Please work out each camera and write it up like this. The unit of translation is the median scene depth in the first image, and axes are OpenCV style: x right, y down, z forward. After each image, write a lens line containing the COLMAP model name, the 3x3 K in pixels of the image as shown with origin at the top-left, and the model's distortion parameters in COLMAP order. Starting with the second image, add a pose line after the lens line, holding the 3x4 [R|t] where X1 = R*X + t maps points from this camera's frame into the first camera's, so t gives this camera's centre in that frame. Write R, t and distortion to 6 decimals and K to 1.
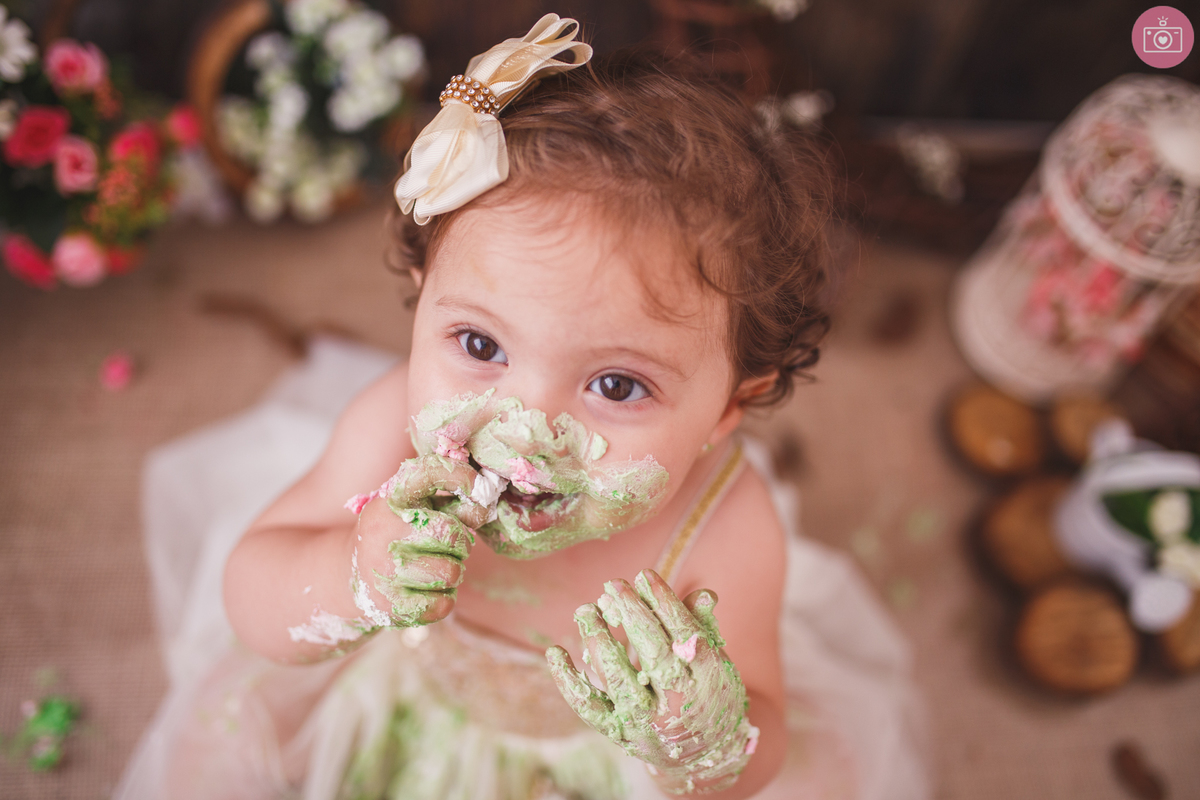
lens RADIAL K [[1183.0, 0, 596.4], [0, 1183.0, 396.6], [0, 0, 1]] dist [-0.042186, 0.038896]
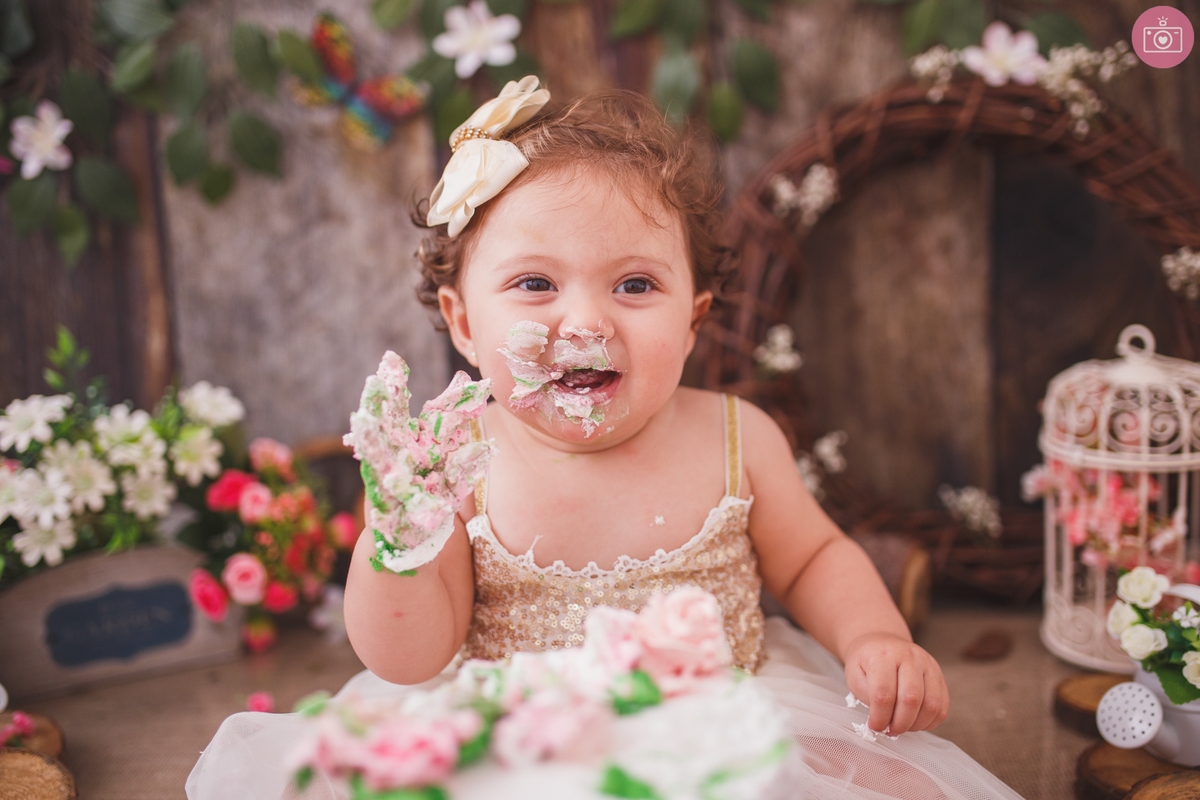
lens RADIAL K [[1237.0, 0, 627.1], [0, 1237.0, 377.5], [0, 0, 1]] dist [-0.034394, 0.025690]
pose [[0.975784, -0.182823, -0.120089, 0.138999], [0.028048, 0.649058, -0.760222, 0.685807], [0.216931, 0.738444, 0.638468, 0.085222]]
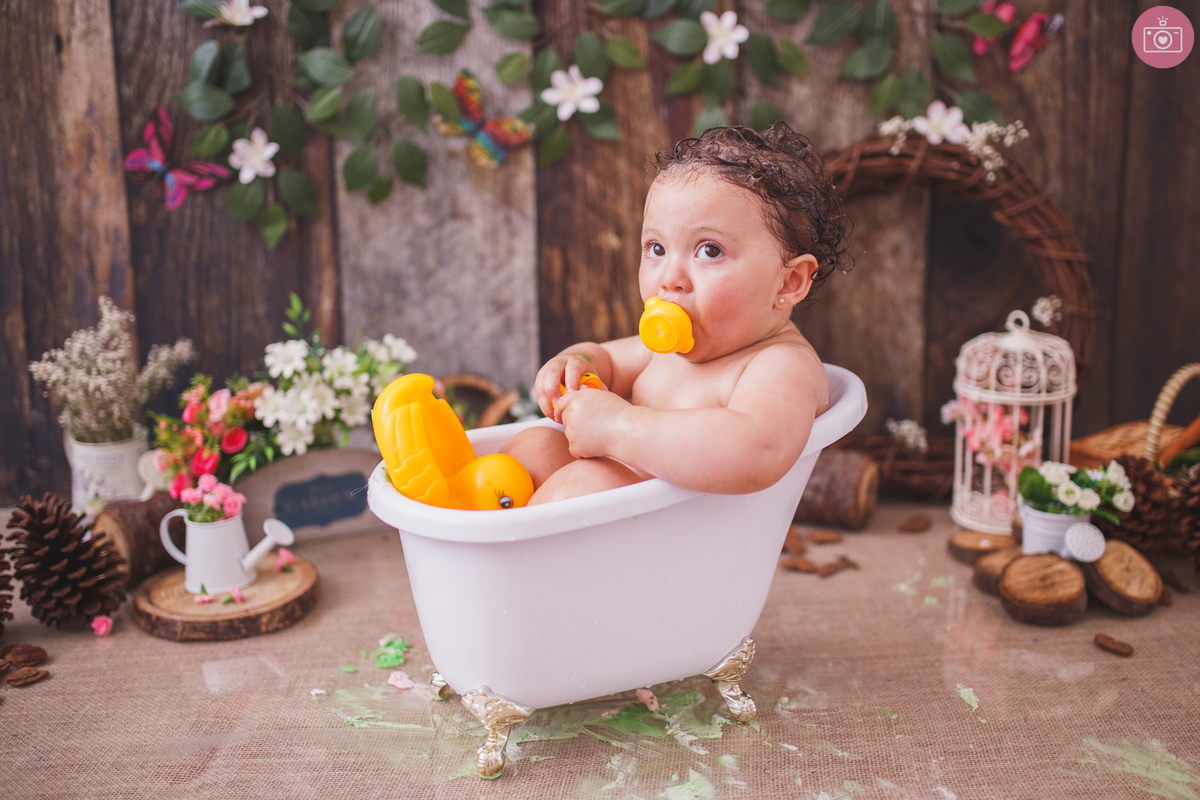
lens RADIAL K [[1264.5, 0, 637.1], [0, 1264.5, 405.3], [0, 0, 1]] dist [-0.044763, 0.048139]
pose [[0.985832, -0.153880, -0.066757, 0.036289], [0.058961, 0.690496, -0.720929, 1.150788], [0.157032, 0.706779, 0.689786, -0.348115]]
